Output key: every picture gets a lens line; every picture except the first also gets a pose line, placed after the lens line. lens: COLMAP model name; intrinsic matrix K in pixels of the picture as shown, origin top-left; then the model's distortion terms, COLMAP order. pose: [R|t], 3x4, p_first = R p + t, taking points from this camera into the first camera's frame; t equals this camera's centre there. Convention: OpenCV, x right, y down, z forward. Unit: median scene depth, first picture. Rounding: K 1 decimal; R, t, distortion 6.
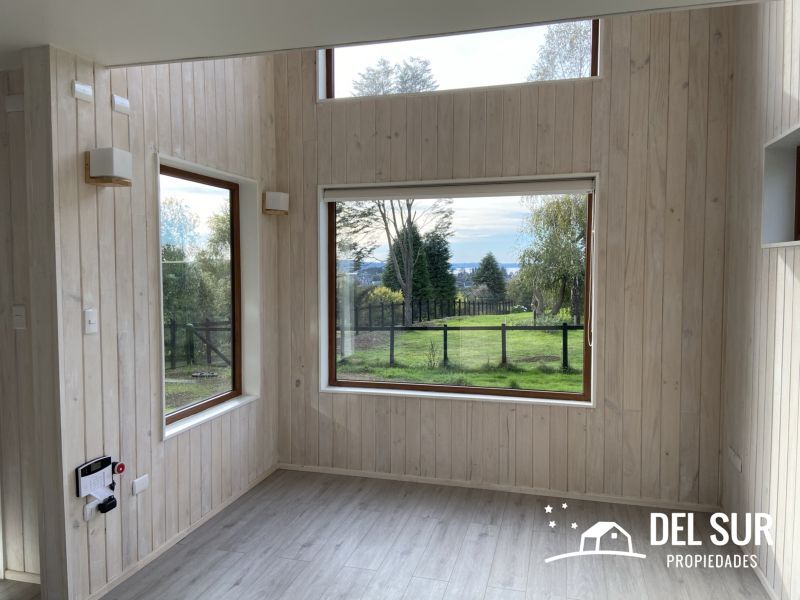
lens RADIAL K [[600.4, 0, 398.3], [0, 600.4, 295.6], [0, 0, 1]] dist [0.134538, -0.173697]
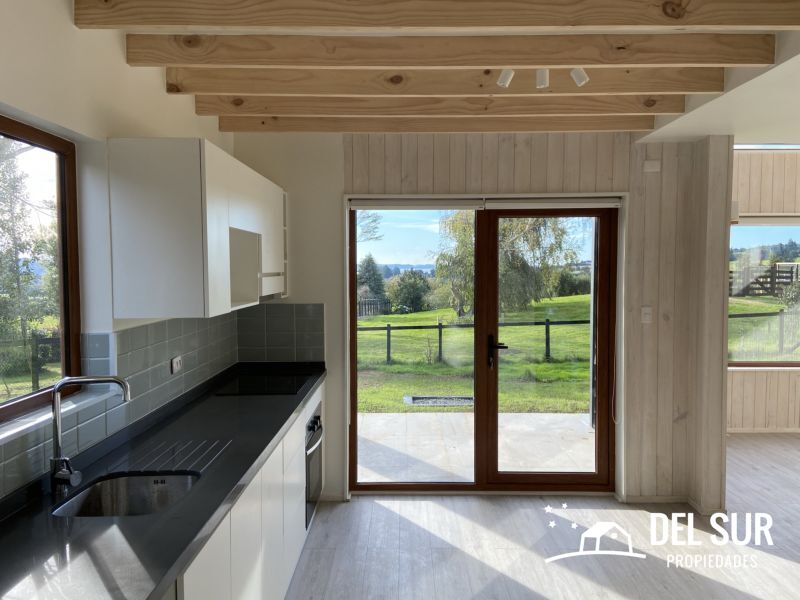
lens RADIAL K [[600.4, 0, 398.3], [0, 600.4, 295.6], [0, 0, 1]] dist [0.134538, -0.173697]
pose [[0.967252, -0.013422, 0.253461, -1.093611], [0.013881, 0.999904, -0.000021, -0.013150], [-0.253436, 0.003538, 0.967346, -0.166648]]
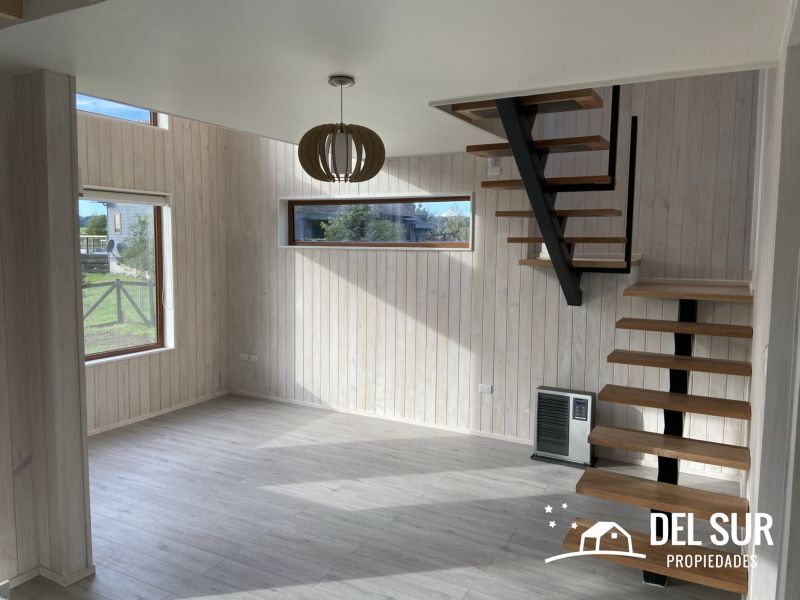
lens RADIAL K [[600.4, 0, 398.3], [0, 600.4, 295.6], [0, 0, 1]] dist [0.134538, -0.173697]
pose [[0.234594, -0.084877, 0.968381, -0.968495], [0.038820, 0.996204, 0.077912, -0.043621], [-0.971318, 0.019315, 0.236998, 0.095017]]
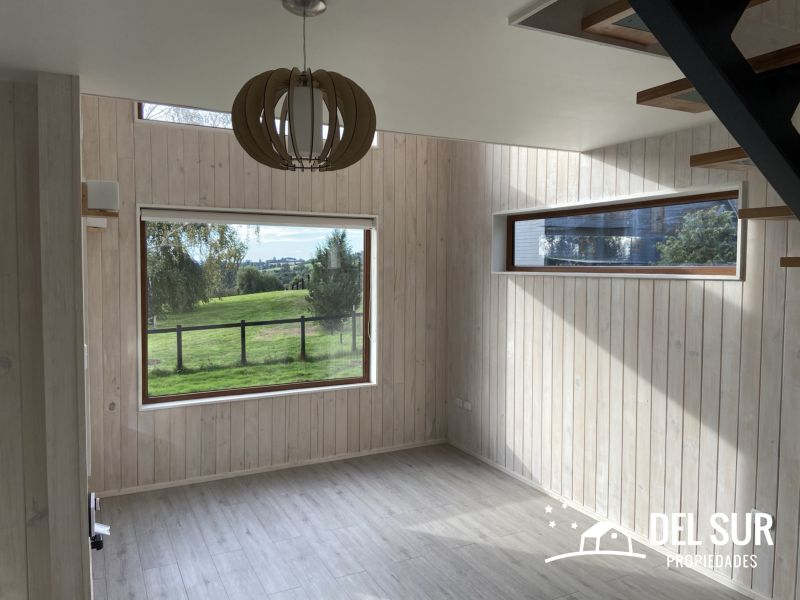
lens RADIAL K [[600.4, 0, 398.3], [0, 600.4, 295.6], [0, 0, 1]] dist [0.134538, -0.173697]
pose [[0.739116, -0.031635, 0.672835, -0.531035], [0.028119, 0.999475, 0.016104, -0.038282], [-0.672991, 0.007017, 0.739617, -0.036915]]
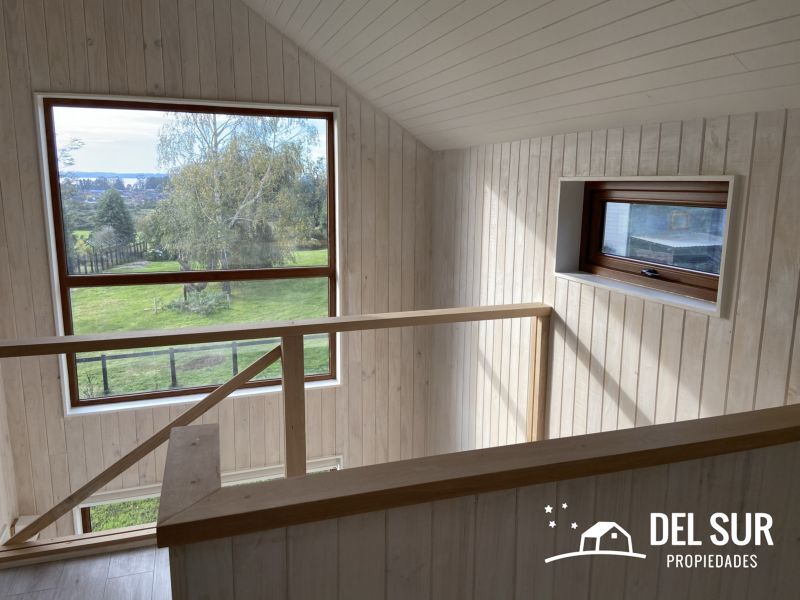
lens RADIAL K [[600.4, 0, 398.3], [0, 600.4, 295.6], [0, 0, 1]] dist [0.134538, -0.173697]
pose [[0.829143, -0.097223, 0.550517, -0.224734], [0.020309, 0.989350, 0.144135, -0.671176], [-0.558667, -0.108328, 0.822287, -0.064227]]
